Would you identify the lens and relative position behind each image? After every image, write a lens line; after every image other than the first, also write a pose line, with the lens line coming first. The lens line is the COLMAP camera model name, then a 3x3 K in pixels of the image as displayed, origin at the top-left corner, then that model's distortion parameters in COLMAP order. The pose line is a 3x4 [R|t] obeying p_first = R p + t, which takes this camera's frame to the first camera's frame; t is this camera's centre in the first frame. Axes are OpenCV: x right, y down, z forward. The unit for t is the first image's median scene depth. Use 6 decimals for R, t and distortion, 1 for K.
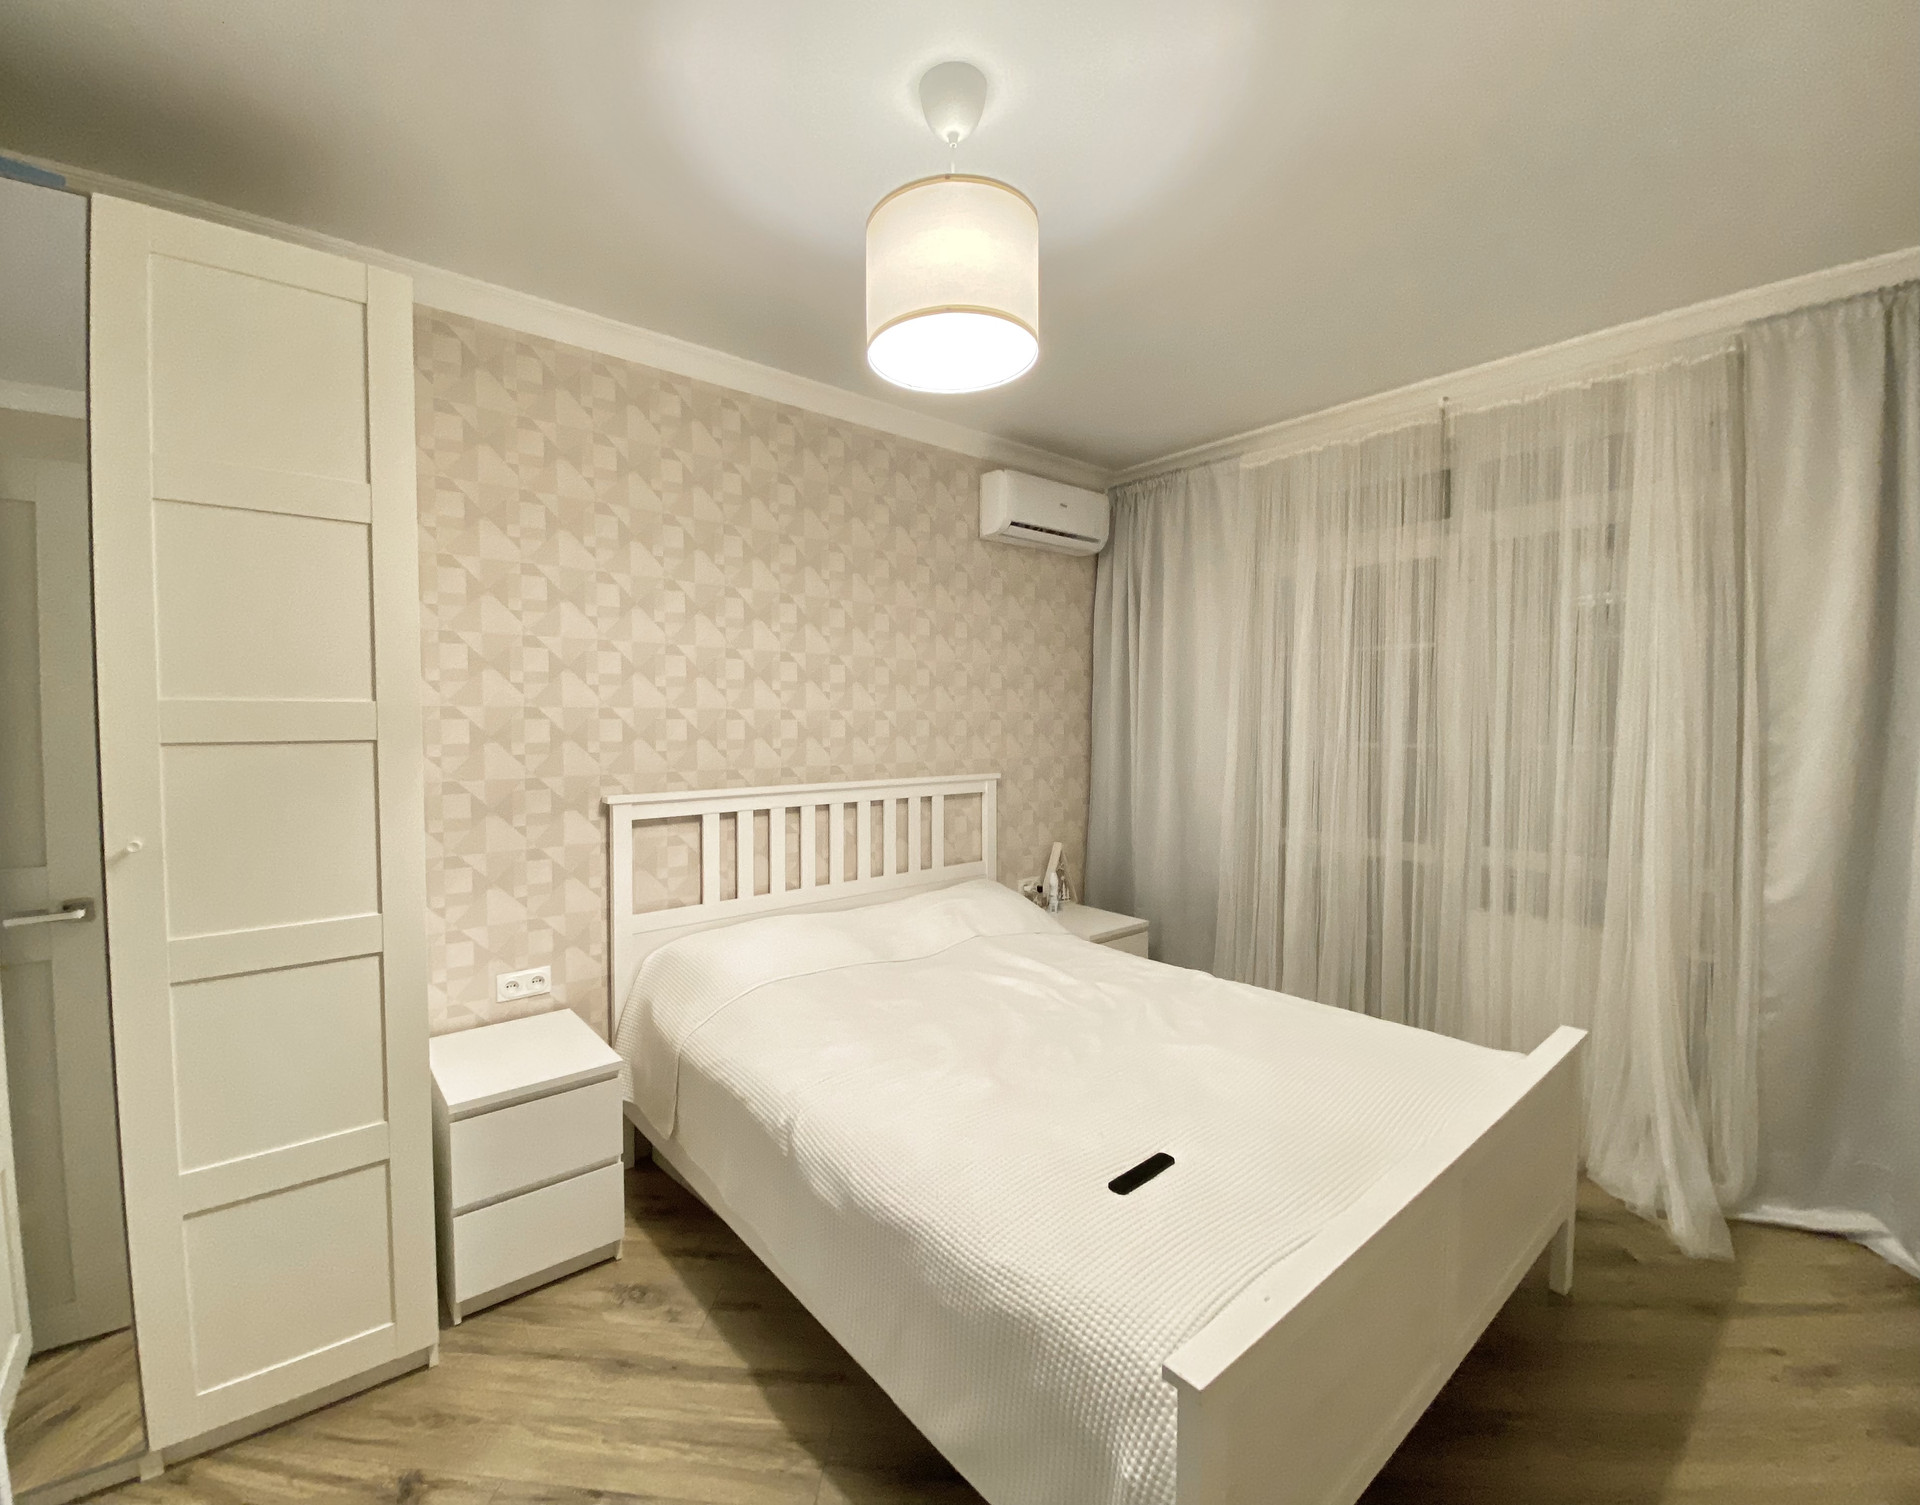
lens RADIAL K [[763.9, 0, 956.1], [0, 763.9, 740.9], [0, 0, 1]] dist [-0.003157, -0.000164]
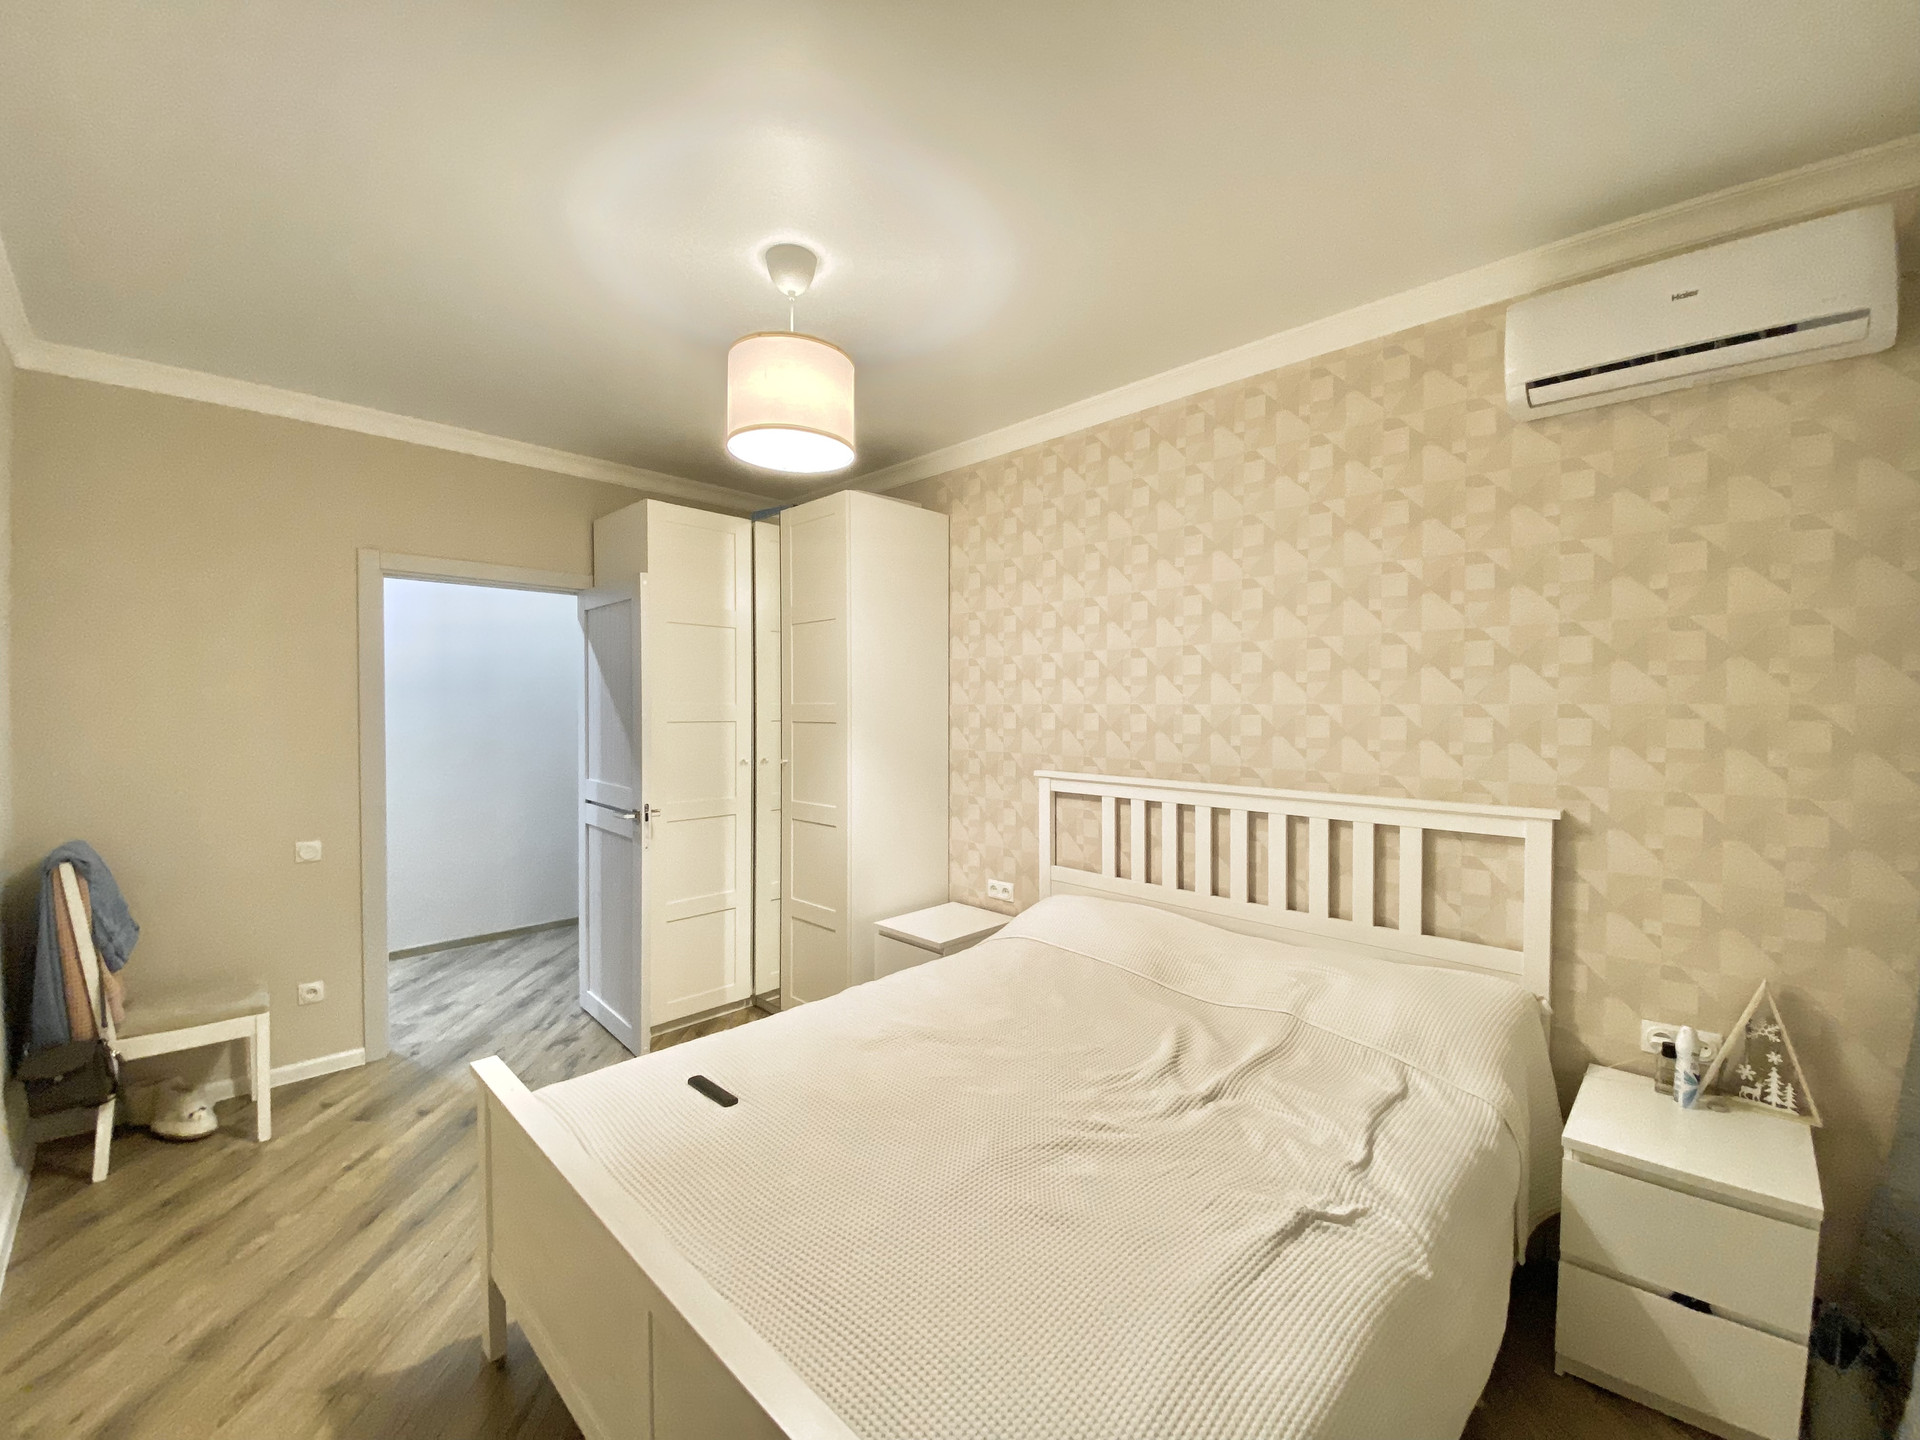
lens RADIAL K [[776.7, 0, 956.4], [0, 776.7, 720.8], [0, 0, 1]] dist [0.002770, 0.000862]
pose [[0.091314, 0.012033, -0.995749, 0.769701], [-0.037760, 0.999250, 0.008613, -0.017735], [0.995106, 0.036813, 0.091699, 0.634430]]
